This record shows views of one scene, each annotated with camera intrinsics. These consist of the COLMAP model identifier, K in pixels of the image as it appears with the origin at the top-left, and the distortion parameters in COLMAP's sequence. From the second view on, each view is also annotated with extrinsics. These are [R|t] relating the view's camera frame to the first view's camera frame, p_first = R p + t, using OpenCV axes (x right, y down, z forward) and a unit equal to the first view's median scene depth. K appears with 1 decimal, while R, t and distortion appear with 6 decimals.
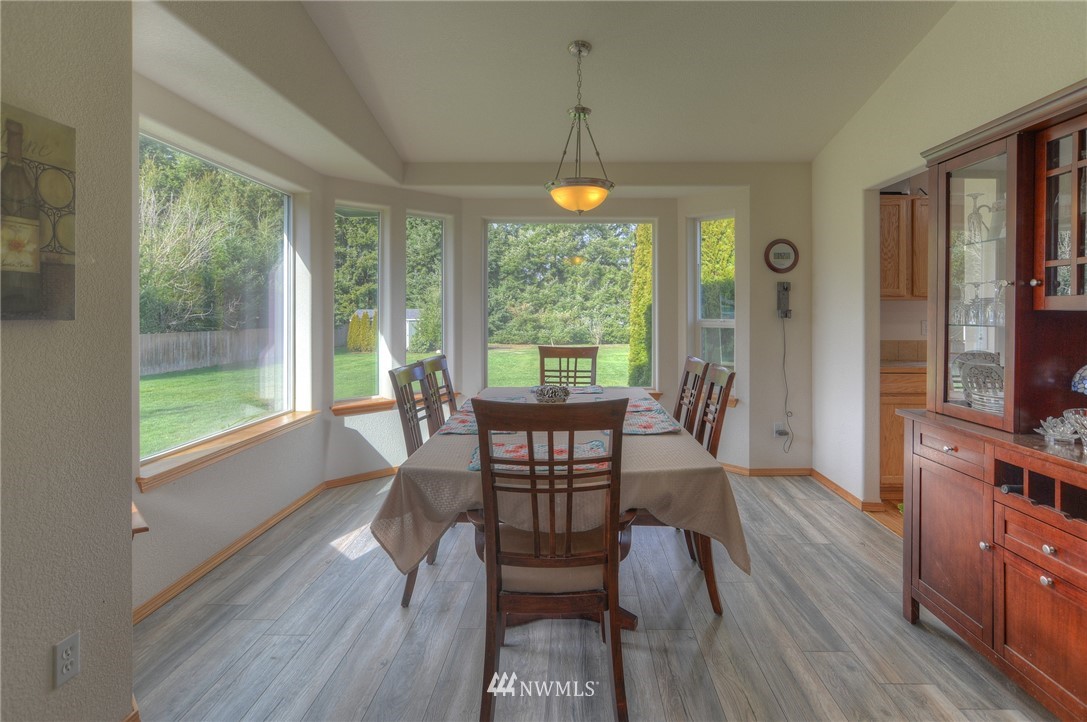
lens RADIAL K [[557.3, 0, 546.3], [0, 557.3, 316.0], [0, 0, 1]] dist [0.000008, 0.000281]
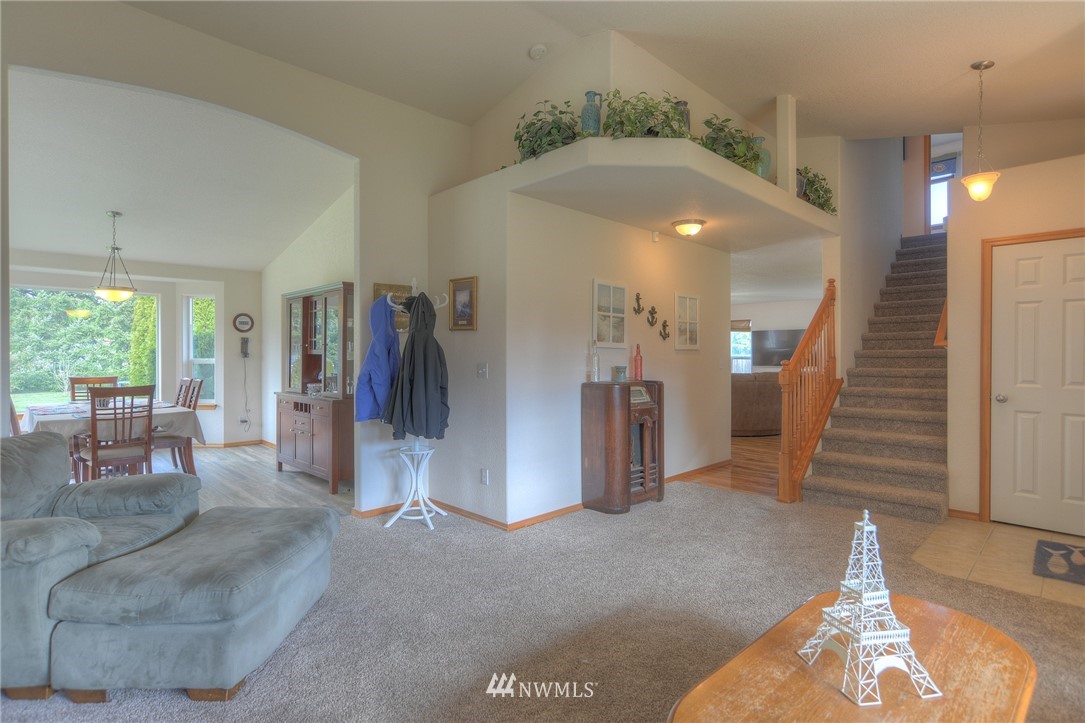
lens RADIAL K [[551.4, 0, 545.0], [0, 551.4, 356.7], [0, 0, 1]] dist [-0.001901, 0.001065]
pose [[0.681576, -0.003549, 0.731739, -0.217698], [0.004174, 0.999991, 0.000962, 0.002529], [-0.731736, 0.002398, 0.681584, -0.931484]]
